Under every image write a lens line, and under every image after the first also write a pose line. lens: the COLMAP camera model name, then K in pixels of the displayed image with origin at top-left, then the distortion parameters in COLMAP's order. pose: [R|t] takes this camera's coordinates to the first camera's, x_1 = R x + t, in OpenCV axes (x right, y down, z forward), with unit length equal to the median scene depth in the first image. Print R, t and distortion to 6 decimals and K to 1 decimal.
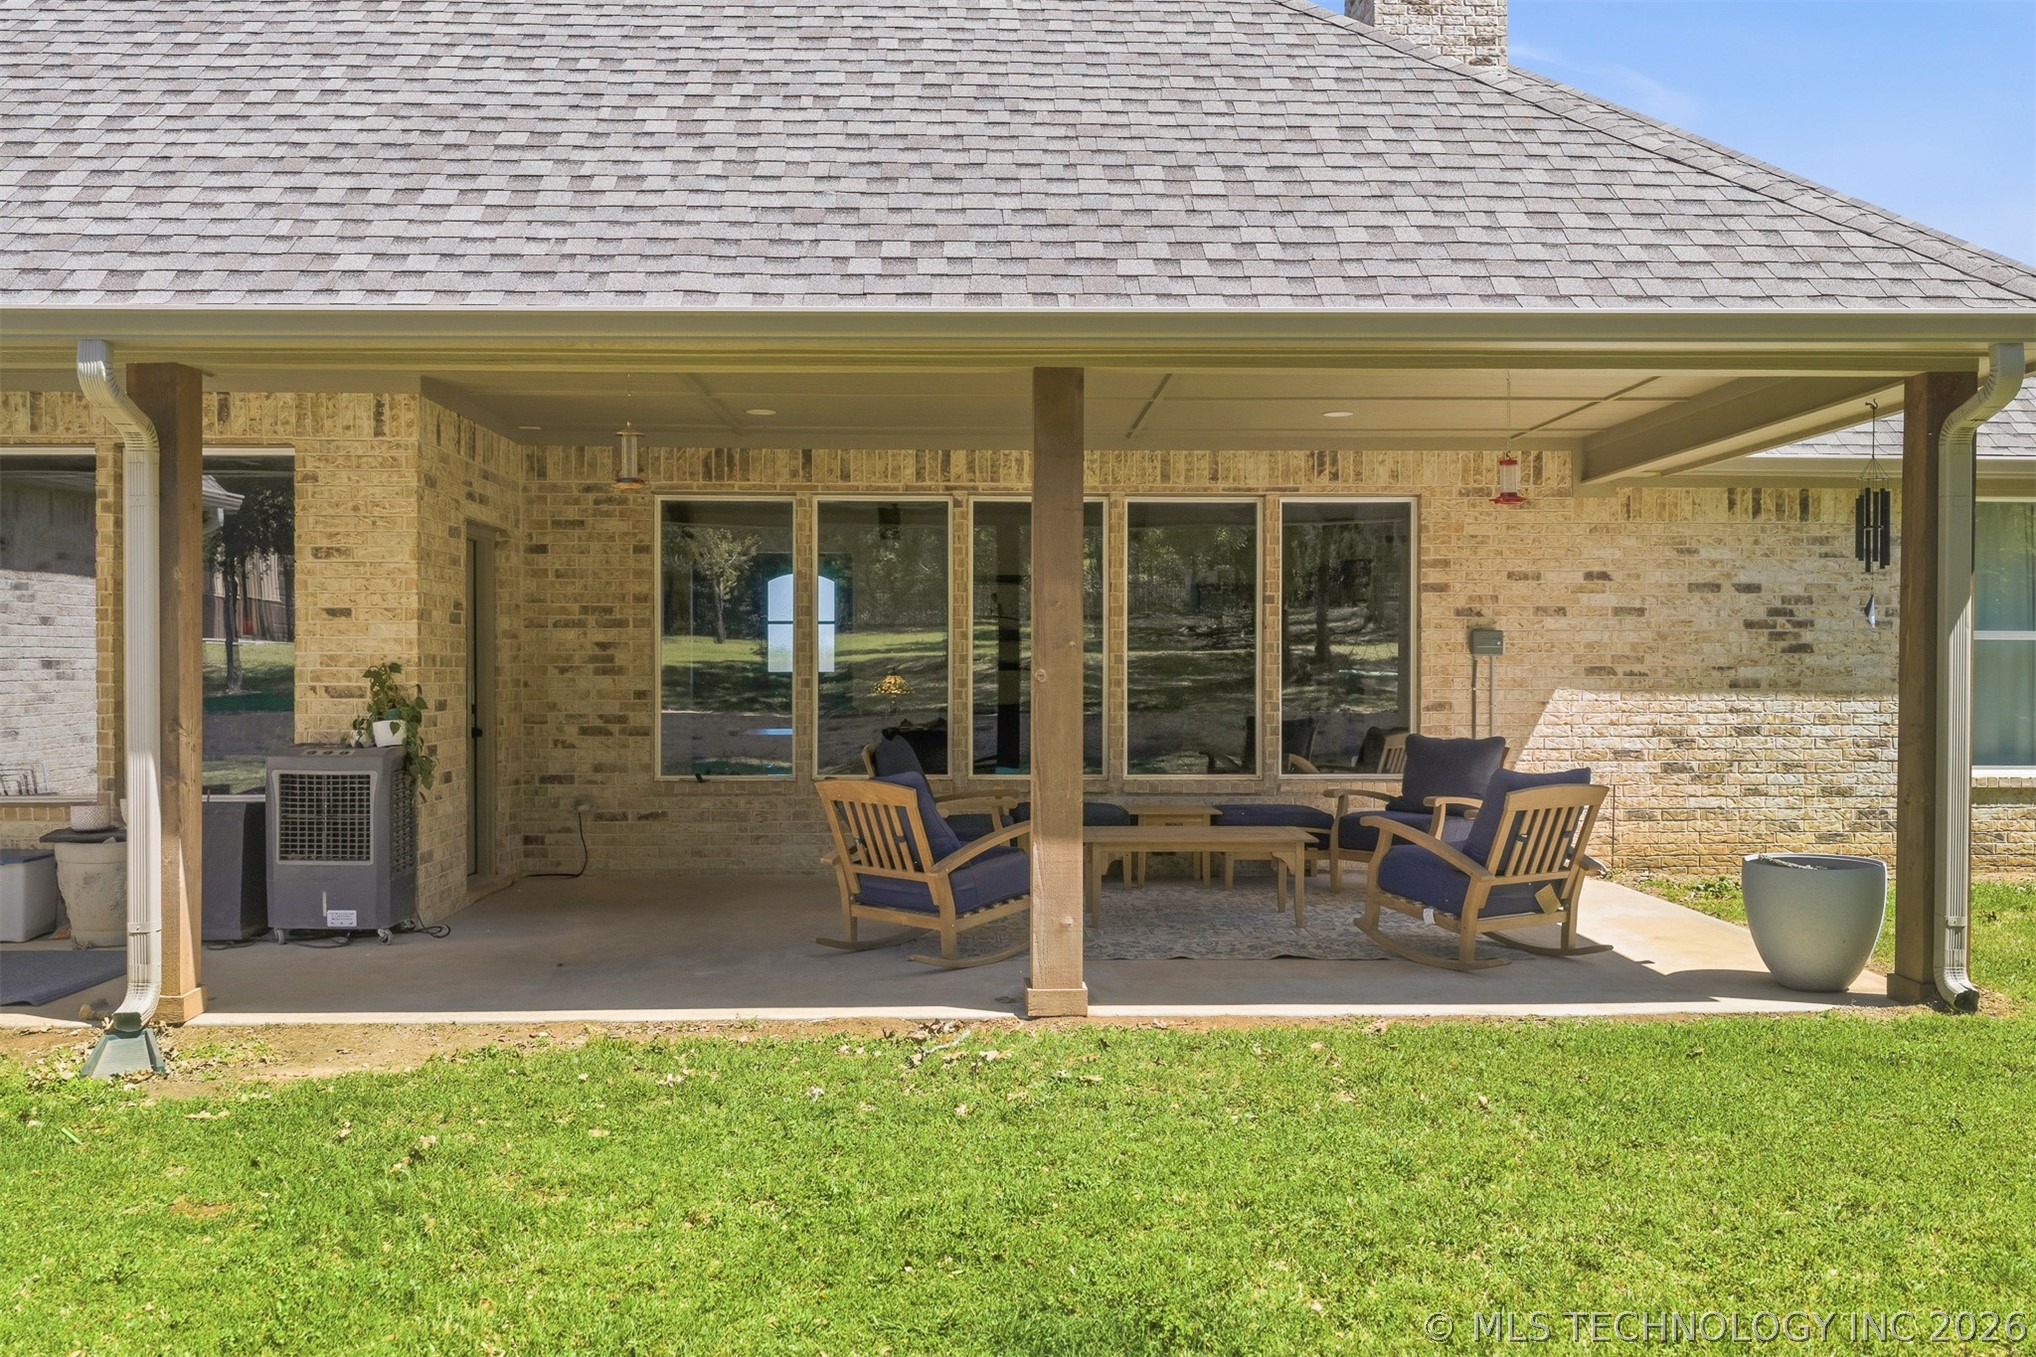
lens RADIAL K [[1801.7, 0, 1018.0], [0, 1801.7, 678.5], [0, 0, 1]] dist [-0.000201, -0.002851]
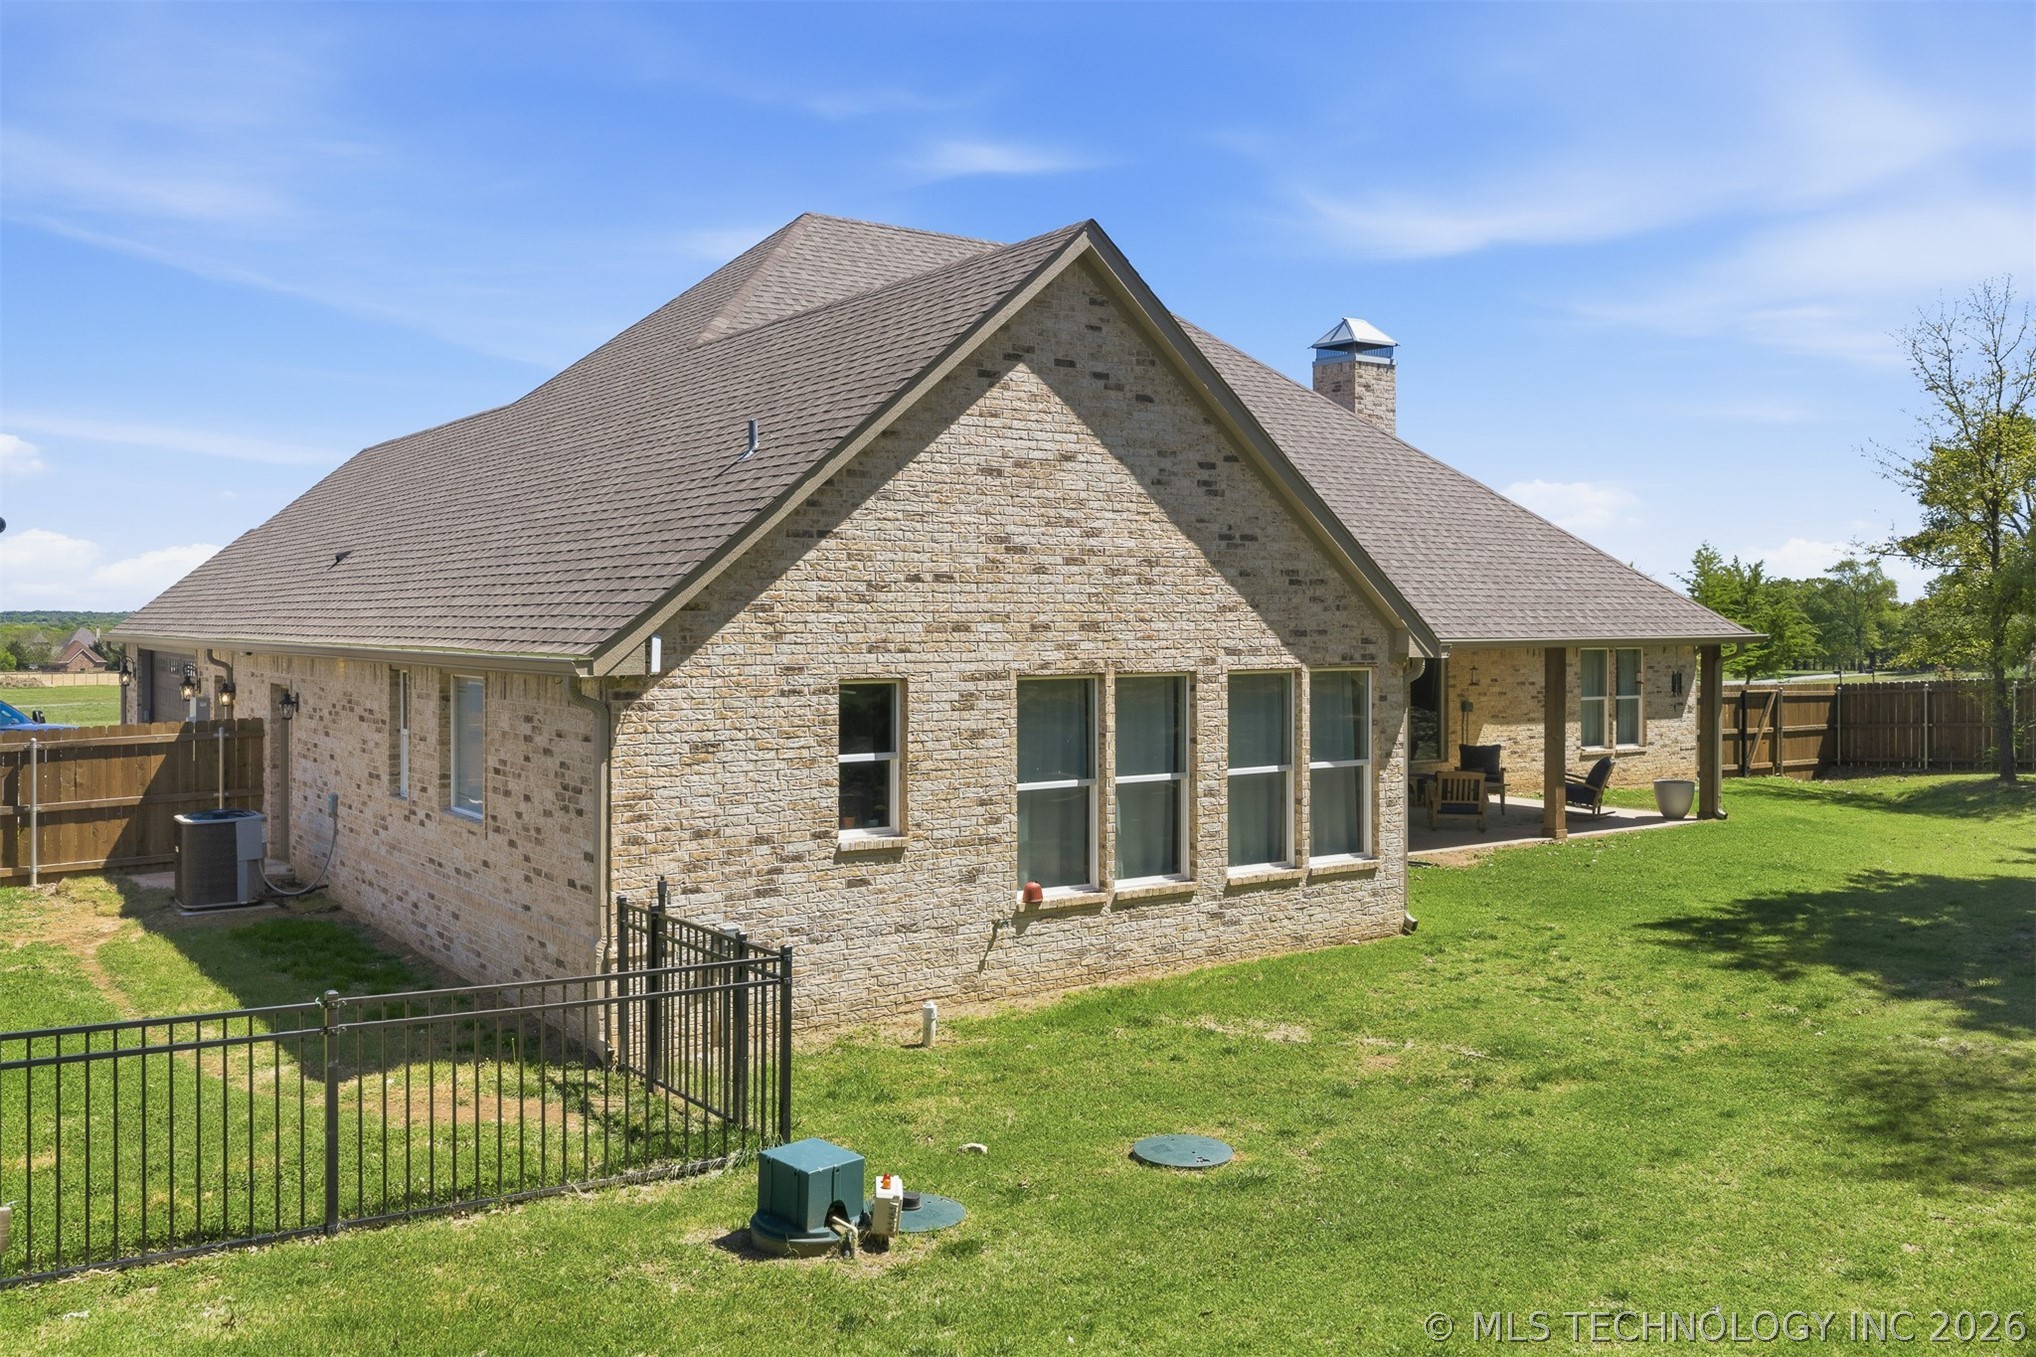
lens RADIAL K [[1712.4, 0, 1035.8], [0, 1712.4, 644.1], [0, 0, 1]] dist [0.007263, -0.001701]
pose [[0.835597, -0.007005, 0.549298, -2.097003], [0.006538, 0.999975, 0.002807, -0.157776], [-0.549304, 0.001246, 0.835622, -0.945333]]
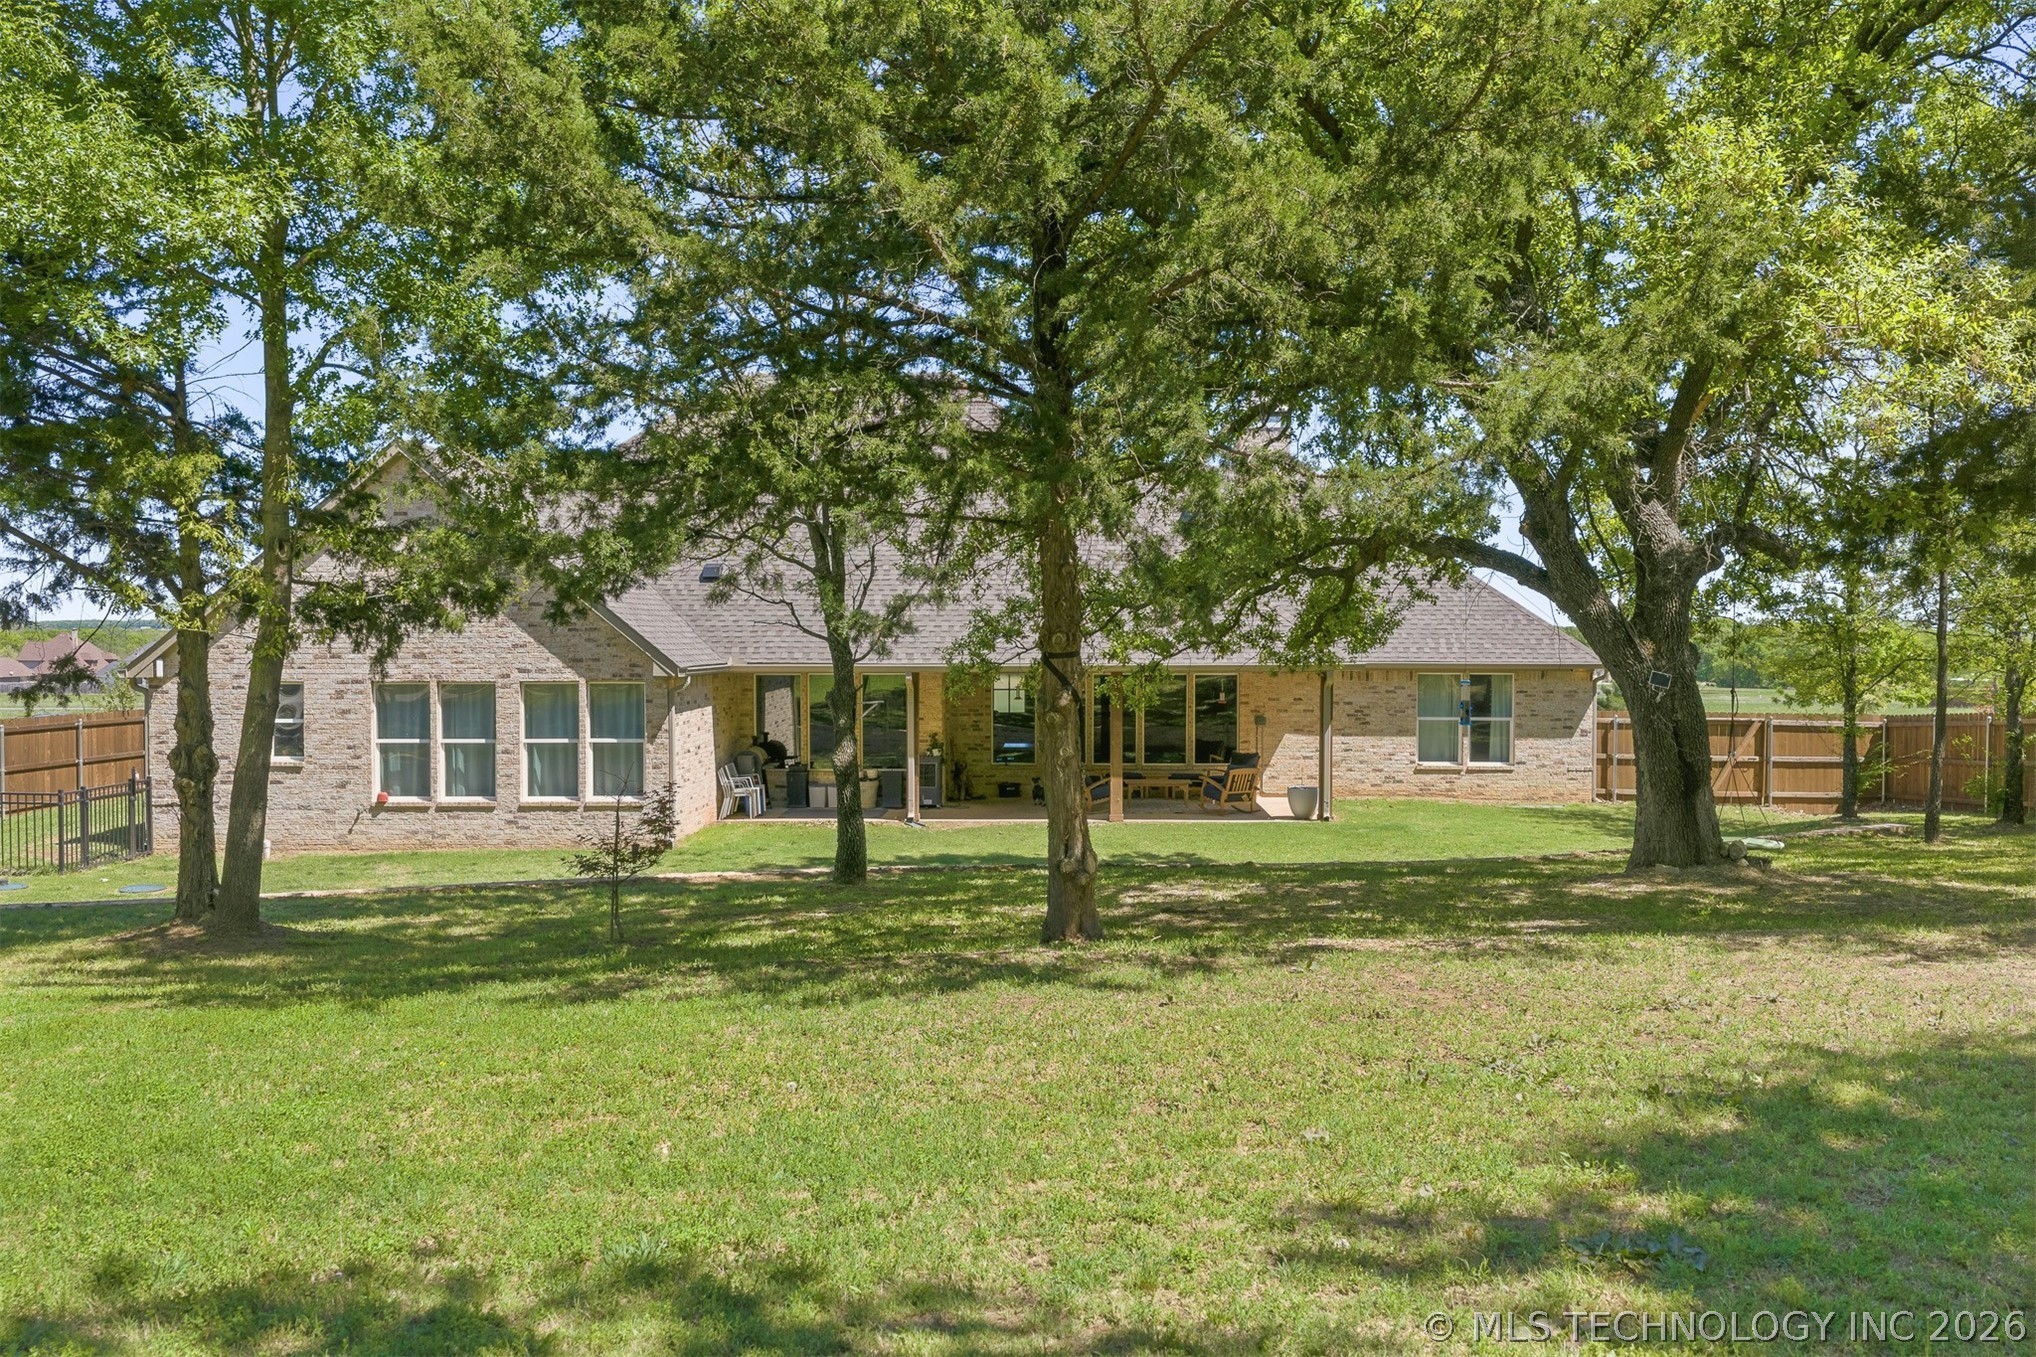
lens RADIAL K [[1712.4, 0, 1035.8], [0, 1712.4, 644.1], [0, 0, 1]] dist [0.007263, -0.001701]
pose [[0.998515, 0.000665, -0.054476, 0.043391], [-0.000979, 0.999983, -0.005754, -0.173934], [0.054471, 0.005799, 0.998498, -2.526556]]
